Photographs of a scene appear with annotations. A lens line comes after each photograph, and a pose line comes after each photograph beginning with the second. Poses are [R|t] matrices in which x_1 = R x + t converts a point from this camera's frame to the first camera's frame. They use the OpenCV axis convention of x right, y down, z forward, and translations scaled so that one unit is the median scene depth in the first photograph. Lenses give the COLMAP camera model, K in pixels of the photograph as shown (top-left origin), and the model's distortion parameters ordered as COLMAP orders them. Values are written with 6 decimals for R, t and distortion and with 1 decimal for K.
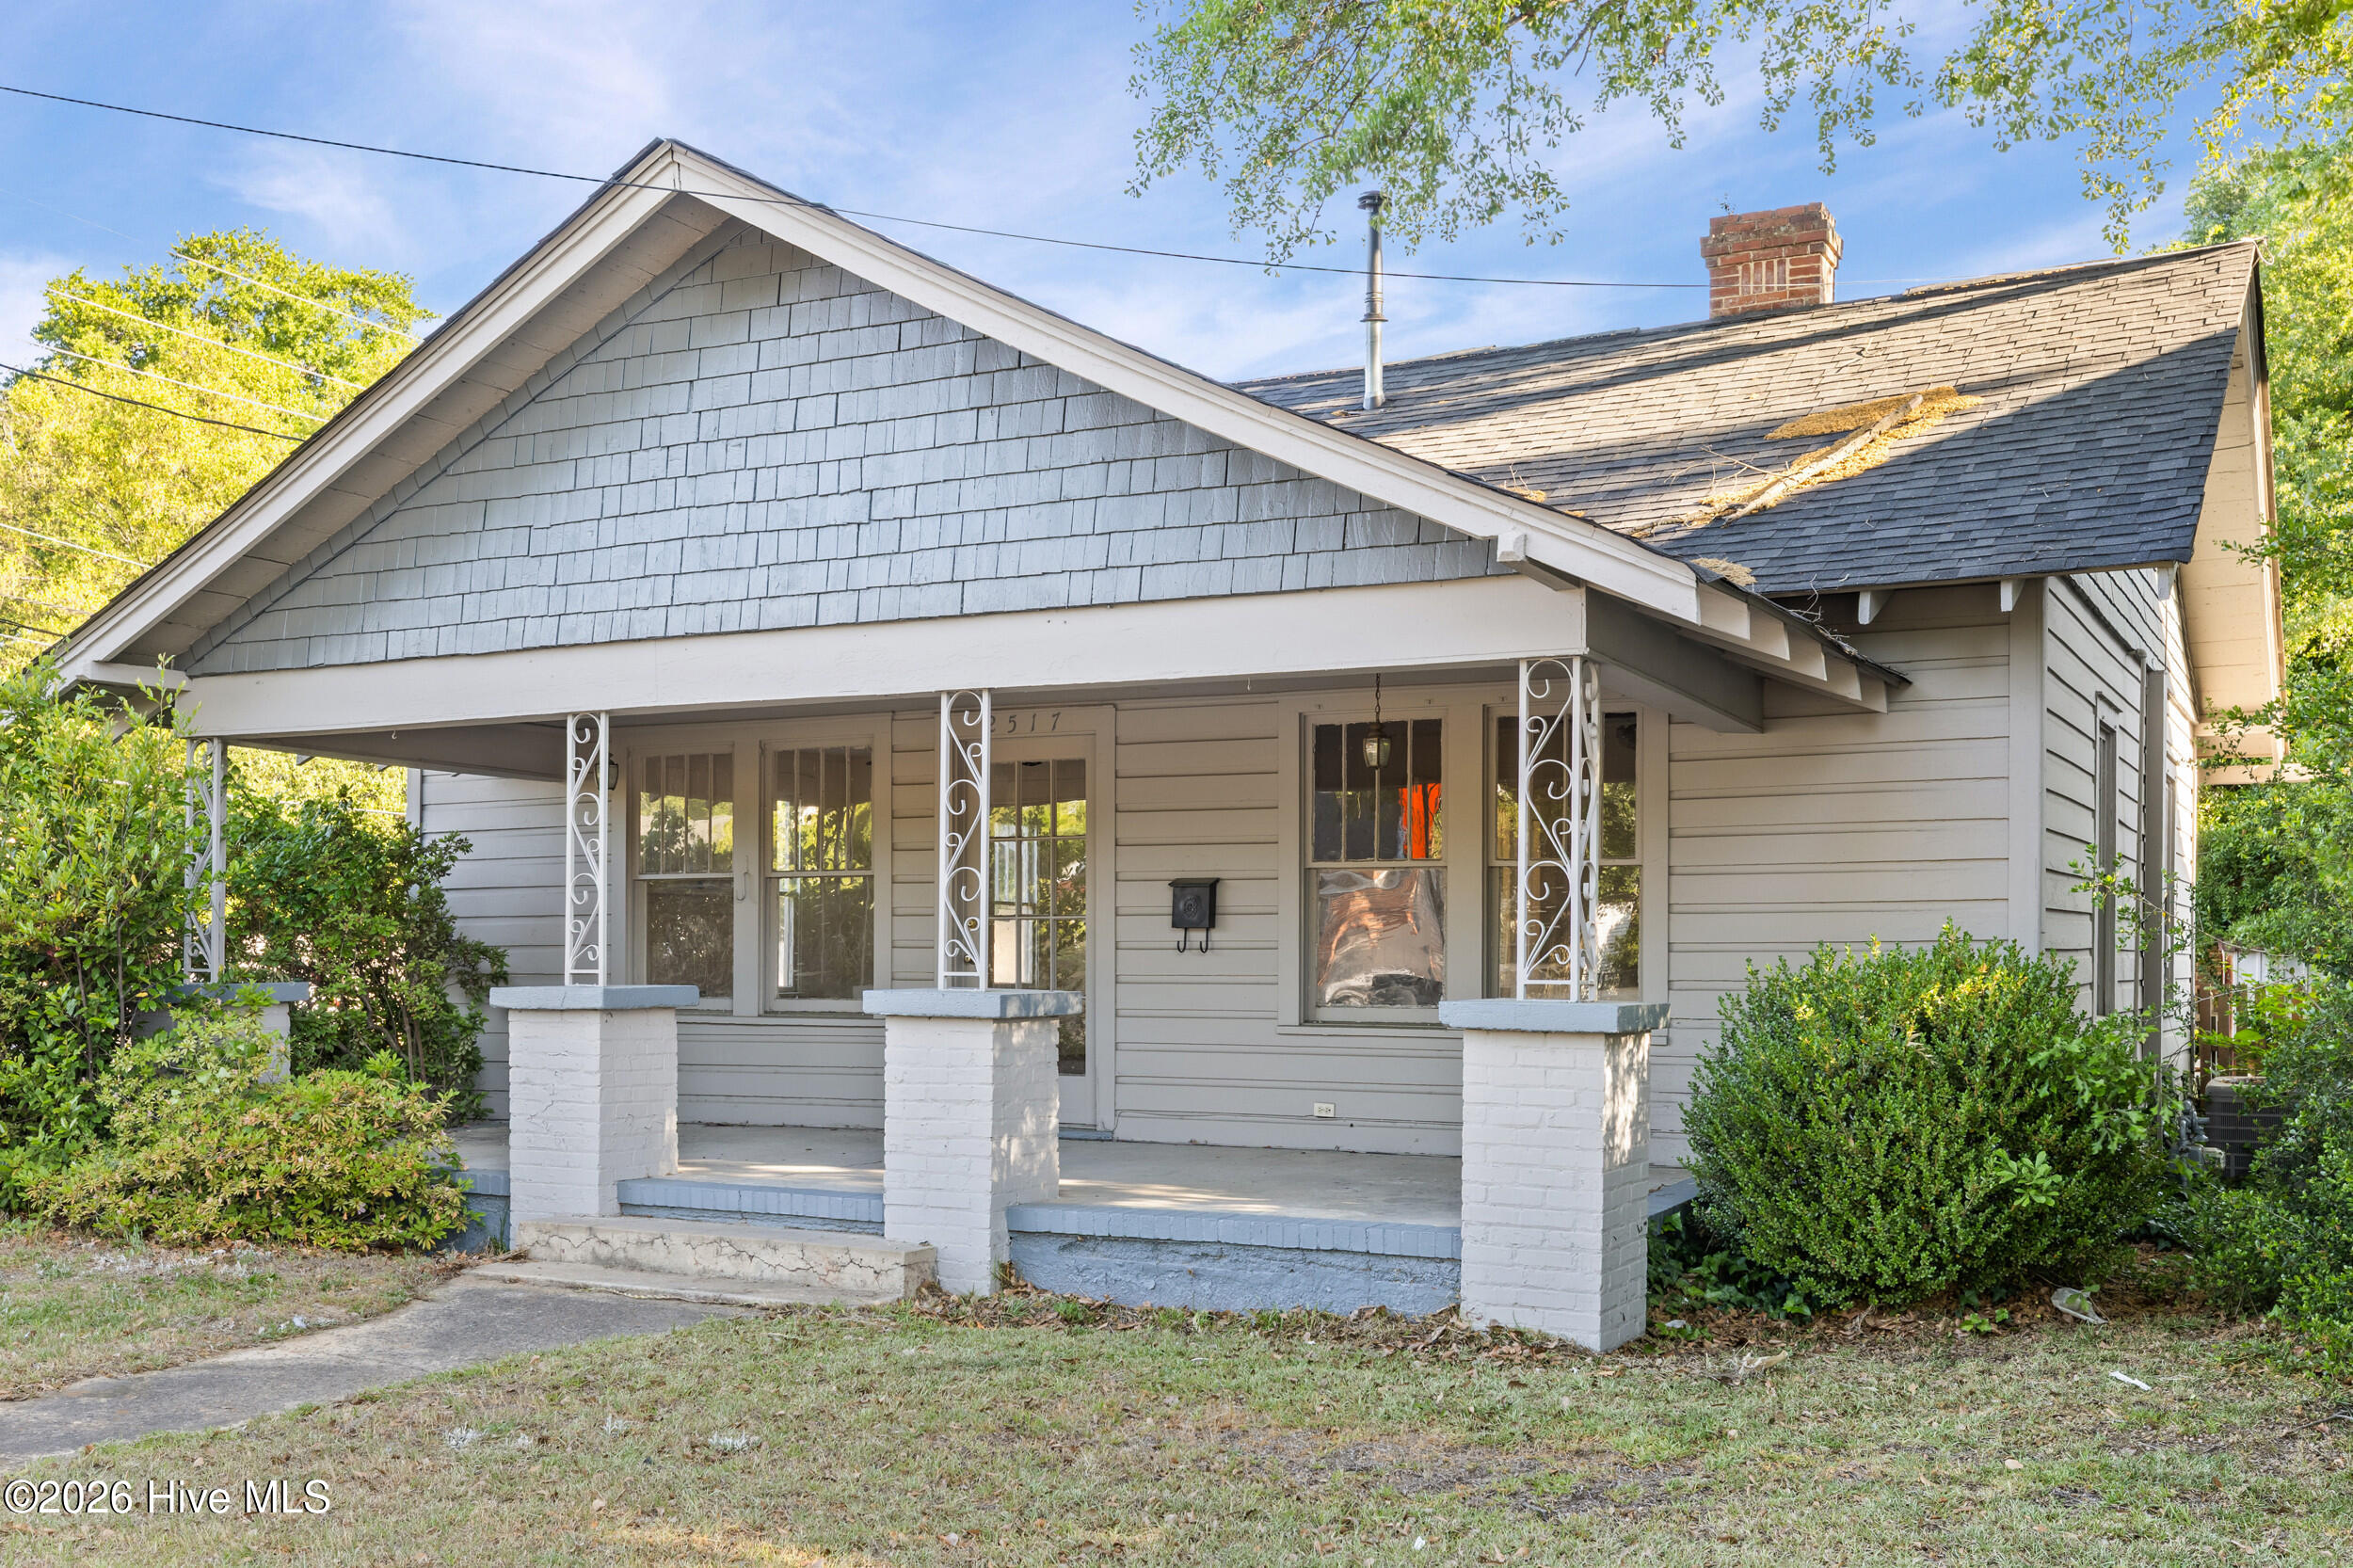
lens RADIAL K [[2318.9, 0, 1176.6], [0, 2318.9, 902.9], [0, 0, 1]] dist [-0.008359, -0.005826]
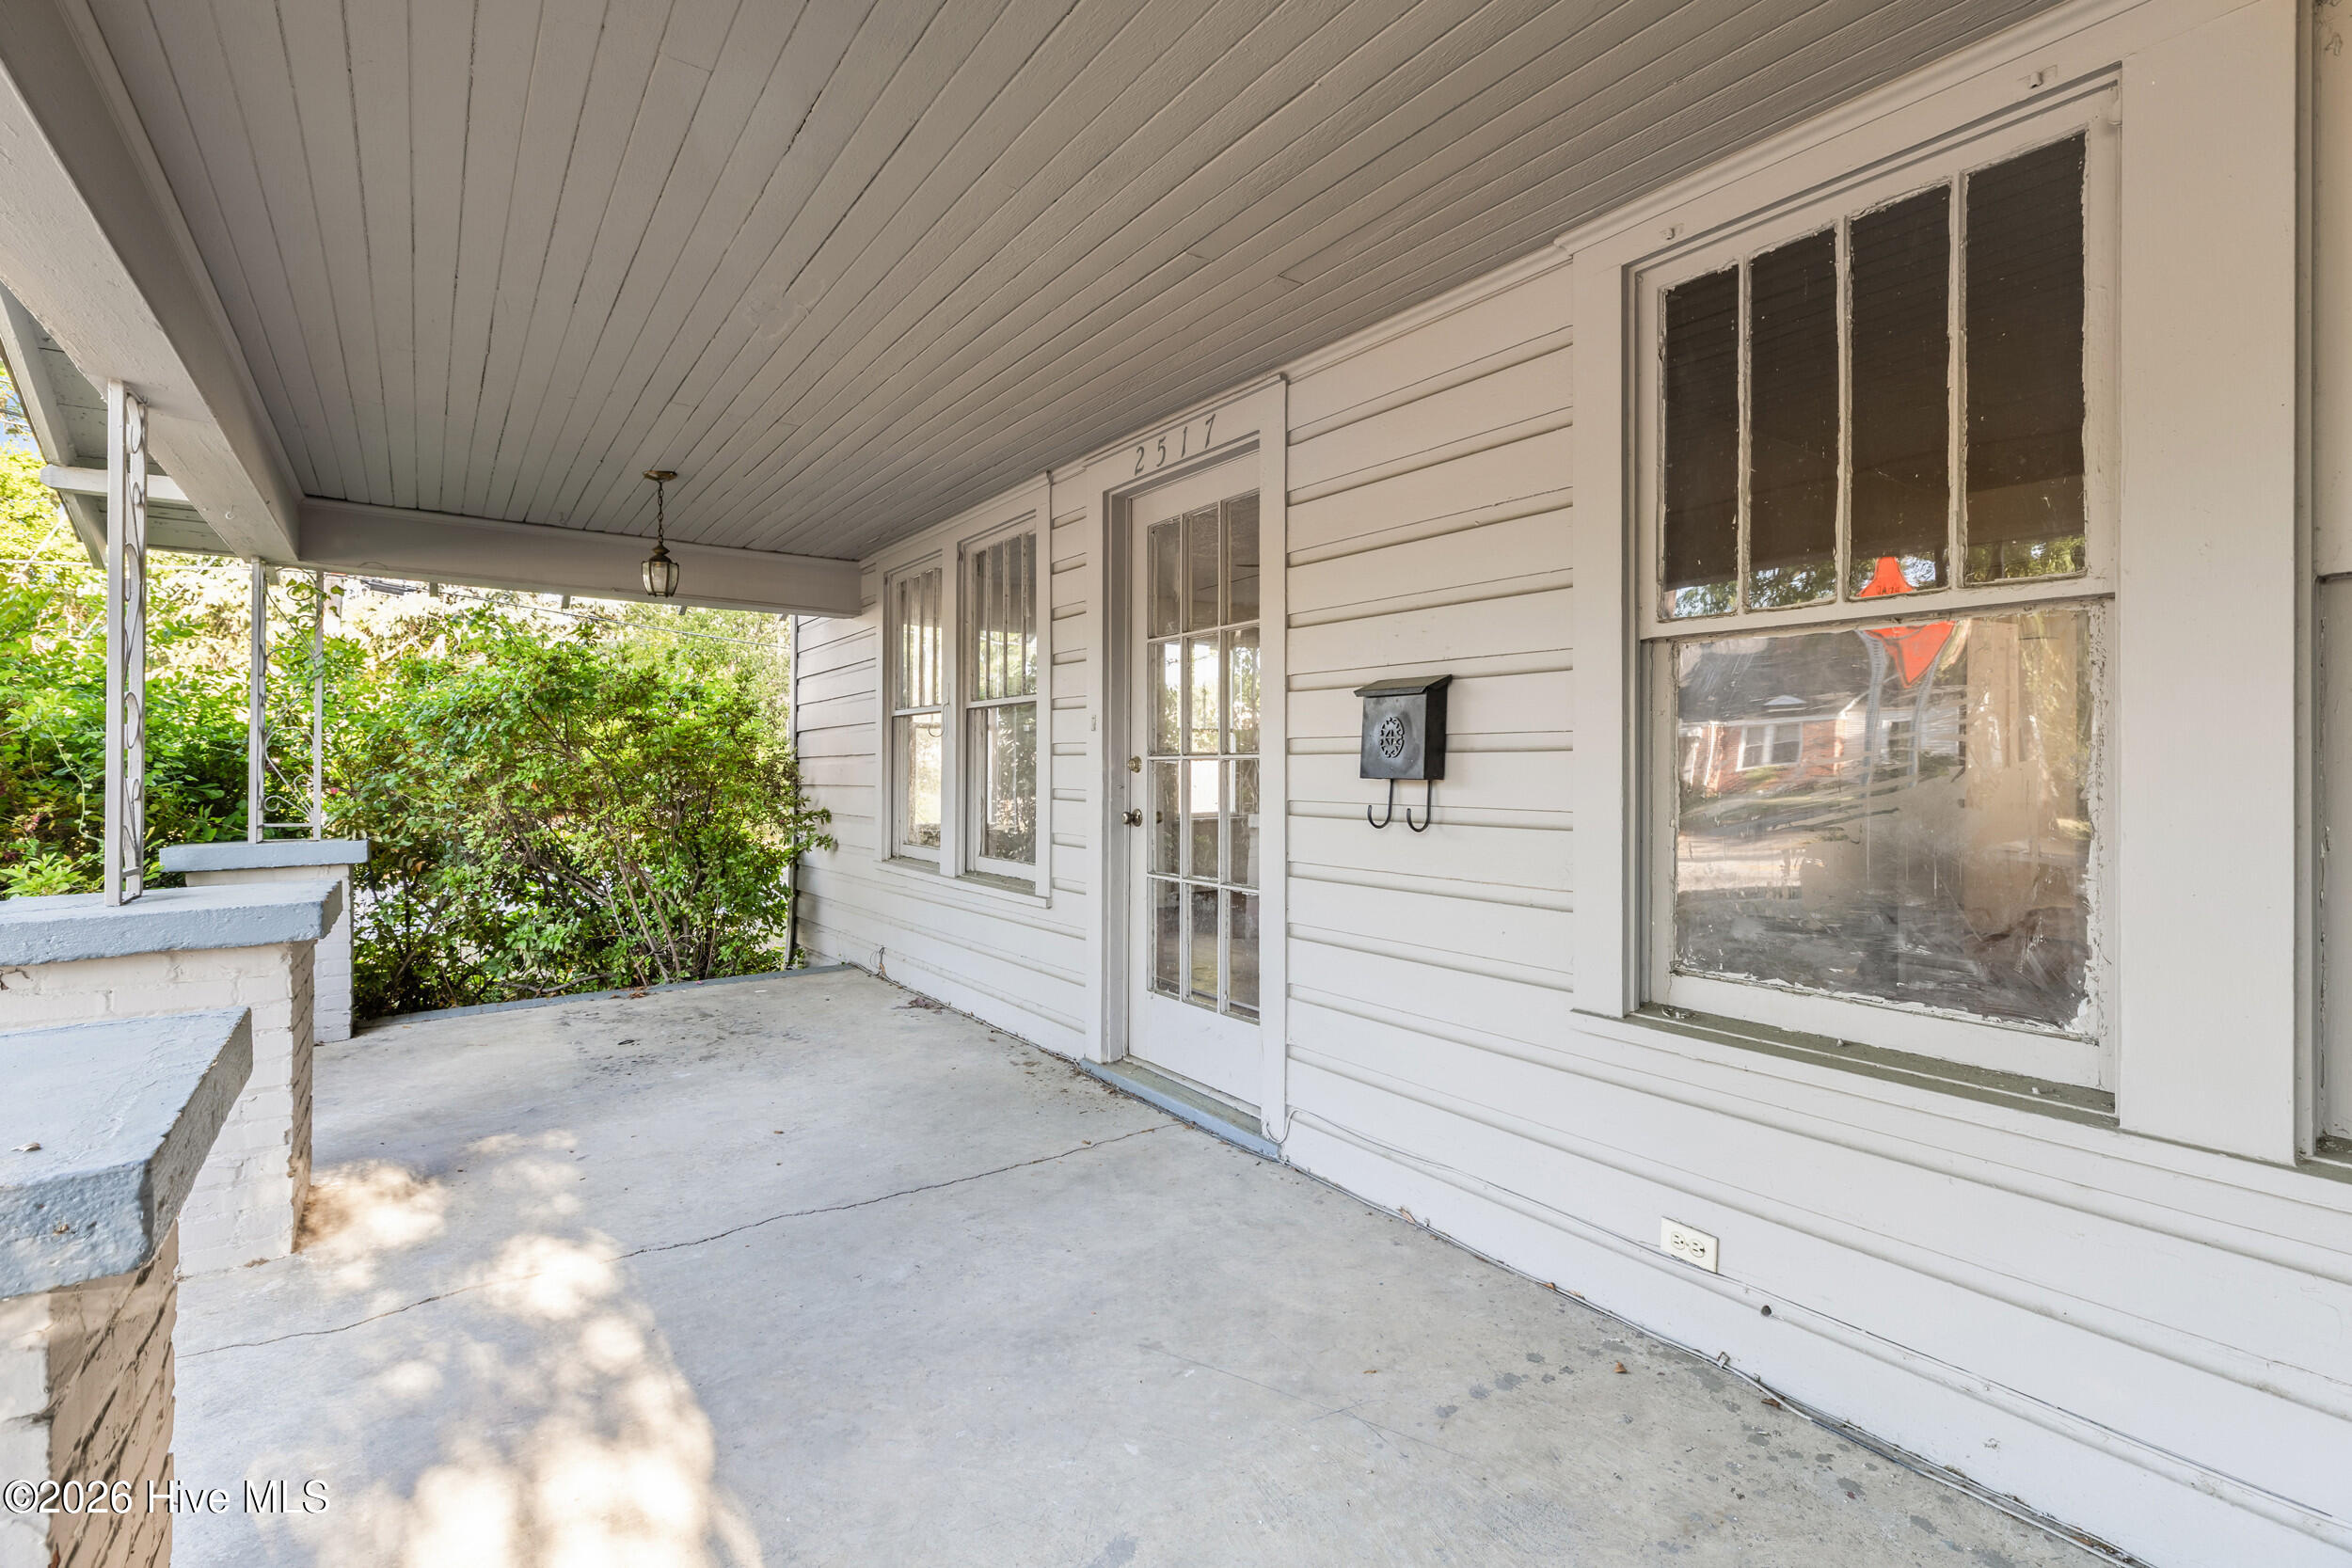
lens RADIAL K [[1054.4, 0, 1176.8], [0, 1054.4, 769.5], [0, 0, 1]] dist [-0.000151, -0.000080]
pose [[0.896464, -0.006037, -0.443075, 0.076959], [0.016403, 0.999674, 0.019567, 0.004404], [0.442812, -0.024809, 0.896271, 0.944998]]
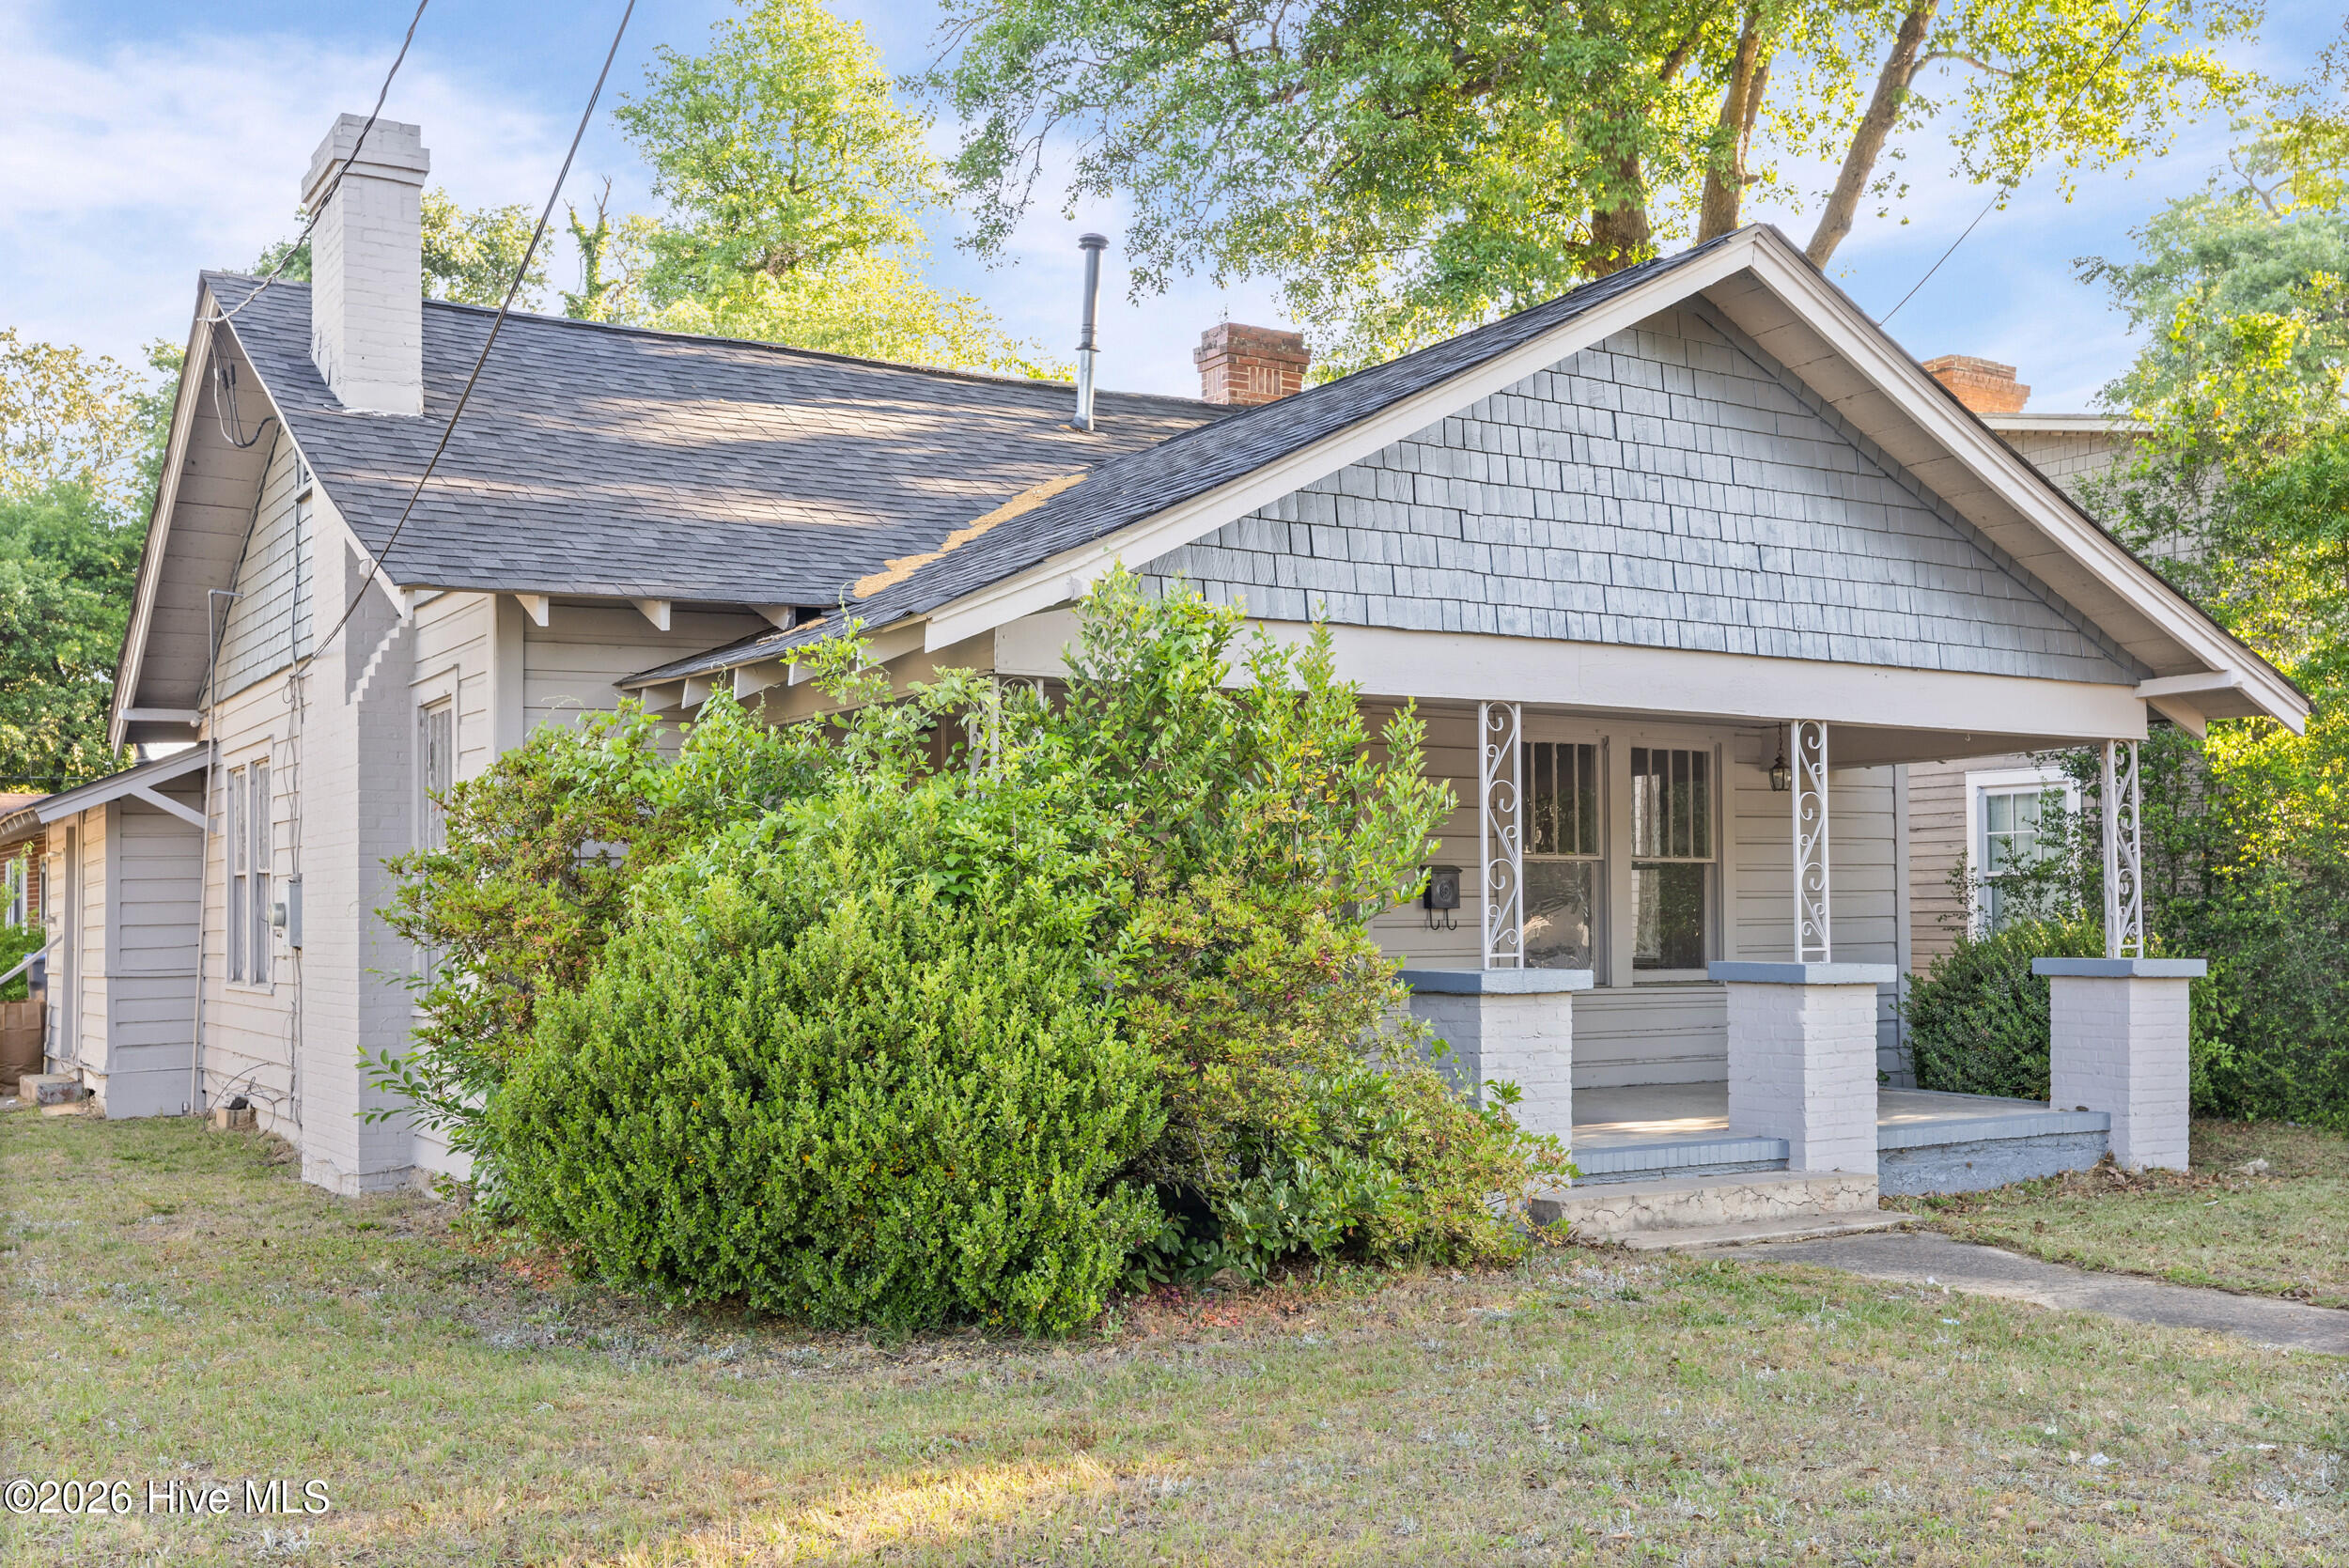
lens RADIAL K [[2309.2, 0, 1174.5], [0, 2309.2, 784.0], [0, 0, 1]] dist [-0.004657, 0.000024]
pose [[0.506575, 0.044068, 0.861069, -1.272061], [-0.011512, 0.998950, -0.044353, 0.001198], [-0.862119, 0.012556, 0.506550, 0.642952]]
